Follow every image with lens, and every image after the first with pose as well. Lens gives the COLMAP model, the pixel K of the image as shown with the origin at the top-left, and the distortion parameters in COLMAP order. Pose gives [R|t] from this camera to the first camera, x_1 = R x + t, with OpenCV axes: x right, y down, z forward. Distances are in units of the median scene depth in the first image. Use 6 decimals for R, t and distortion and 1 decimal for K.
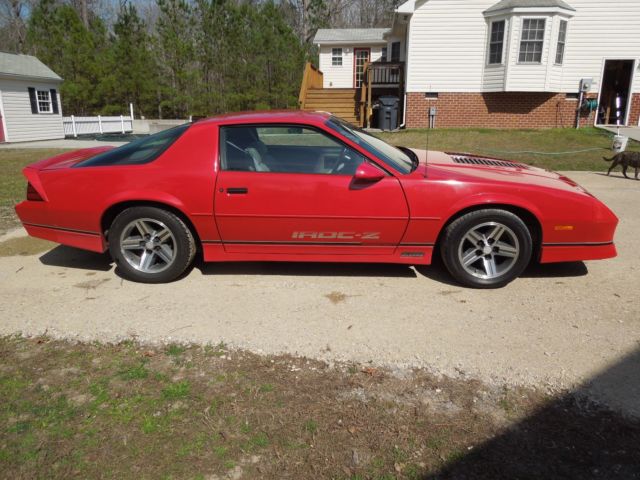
lens RADIAL K [[495.0, 0, 324.8], [0, 495.0, 238.6], [0, 0, 1]] dist [-0.015135, 0.013239]
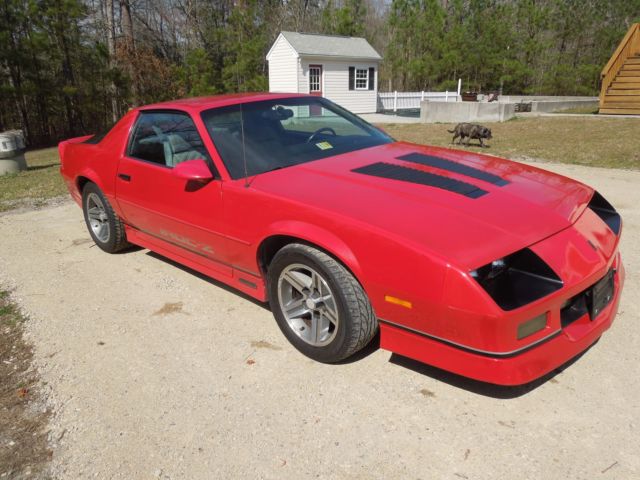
lens RADIAL K [[495.0, 0, 324.8], [0, 495.0, 238.6], [0, 0, 1]] dist [-0.015135, 0.013239]
pose [[0.747327, 0.187477, -0.637460, 0.182709], [-0.156492, 0.982044, 0.105356, -0.033517], [0.645765, 0.021021, 0.763246, 0.118133]]
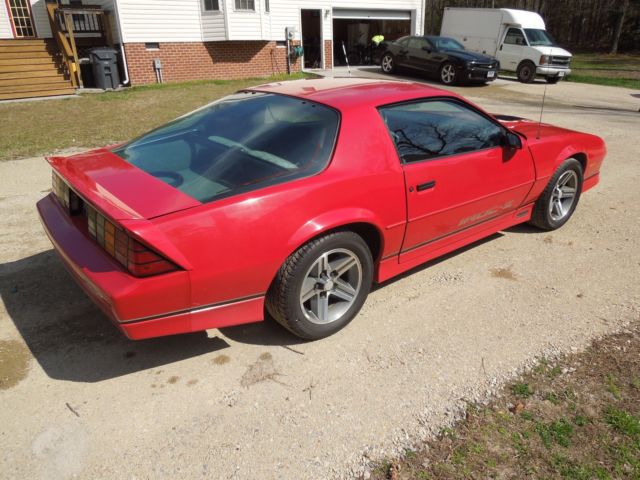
lens RADIAL K [[495.0, 0, 324.8], [0, 495.0, 238.6], [0, 0, 1]] dist [-0.015135, 0.013239]
pose [[0.745793, -0.258416, 0.614015, -0.193040], [0.195899, 0.966018, 0.168619, -0.042930], [-0.636724, -0.005470, 0.771073, 0.112449]]
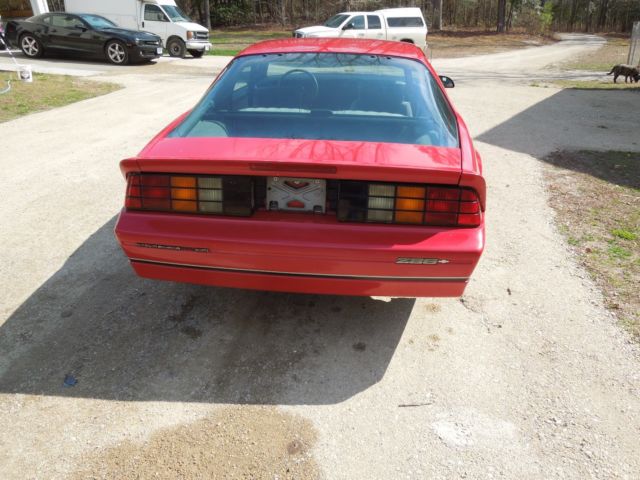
lens RADIAL K [[495.0, 0, 324.8], [0, 495.0, 238.6], [0, 0, 1]] dist [-0.015135, 0.013239]
pose [[0.056087, -0.416547, 0.907382, -0.275575], [0.294052, 0.875395, 0.383687, -0.080064], [-0.954142, 0.245298, 0.171585, 0.266403]]
